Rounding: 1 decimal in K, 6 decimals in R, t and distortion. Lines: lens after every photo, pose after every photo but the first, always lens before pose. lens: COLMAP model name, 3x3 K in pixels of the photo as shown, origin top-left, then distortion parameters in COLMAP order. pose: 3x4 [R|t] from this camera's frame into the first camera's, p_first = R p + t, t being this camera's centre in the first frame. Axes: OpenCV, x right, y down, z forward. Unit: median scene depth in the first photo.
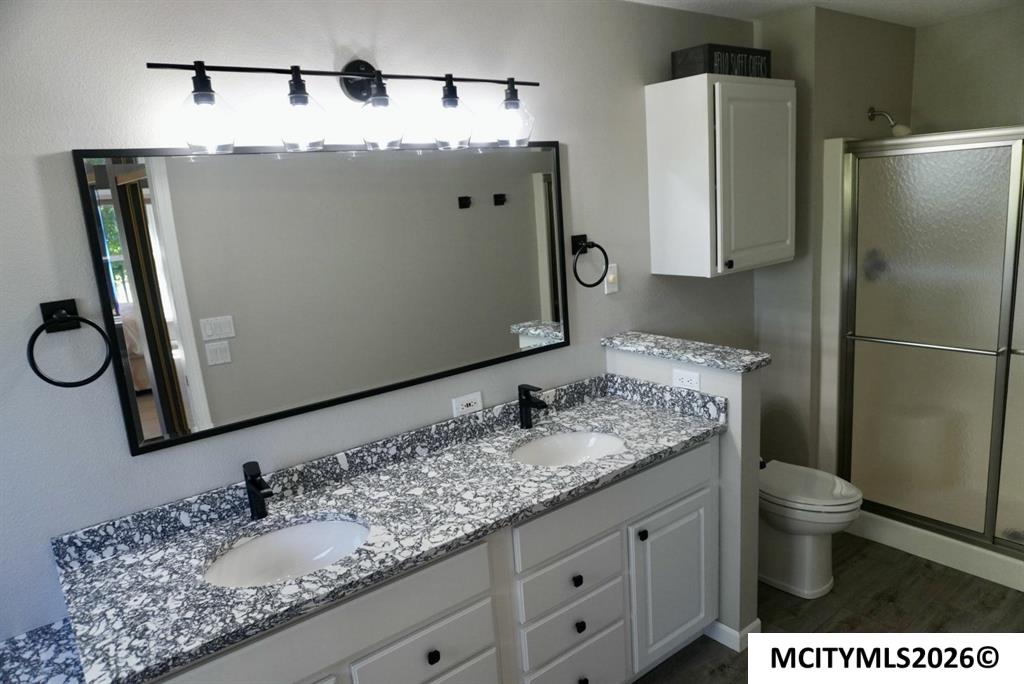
lens RADIAL K [[688.1, 0, 509.6], [0, 688.1, 341.7], [0, 0, 1]] dist [-0.034191, 0.016512]
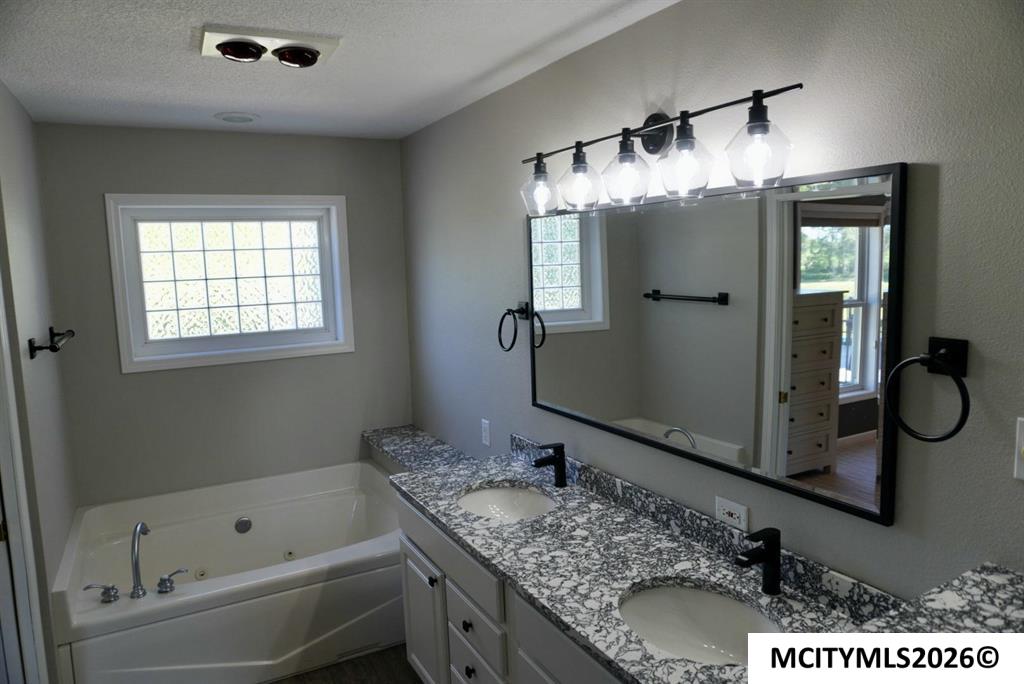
lens RADIAL K [[688.1, 0, 479.7], [0, 688.1, 340.7], [0, 0, 1]] dist [-0.034191, 0.016512]
pose [[-0.198834, 0.203148, -0.958747, 0.838056], [-0.138187, 0.962695, 0.232643, -0.286375], [0.970242, 0.178744, -0.163344, 0.966210]]
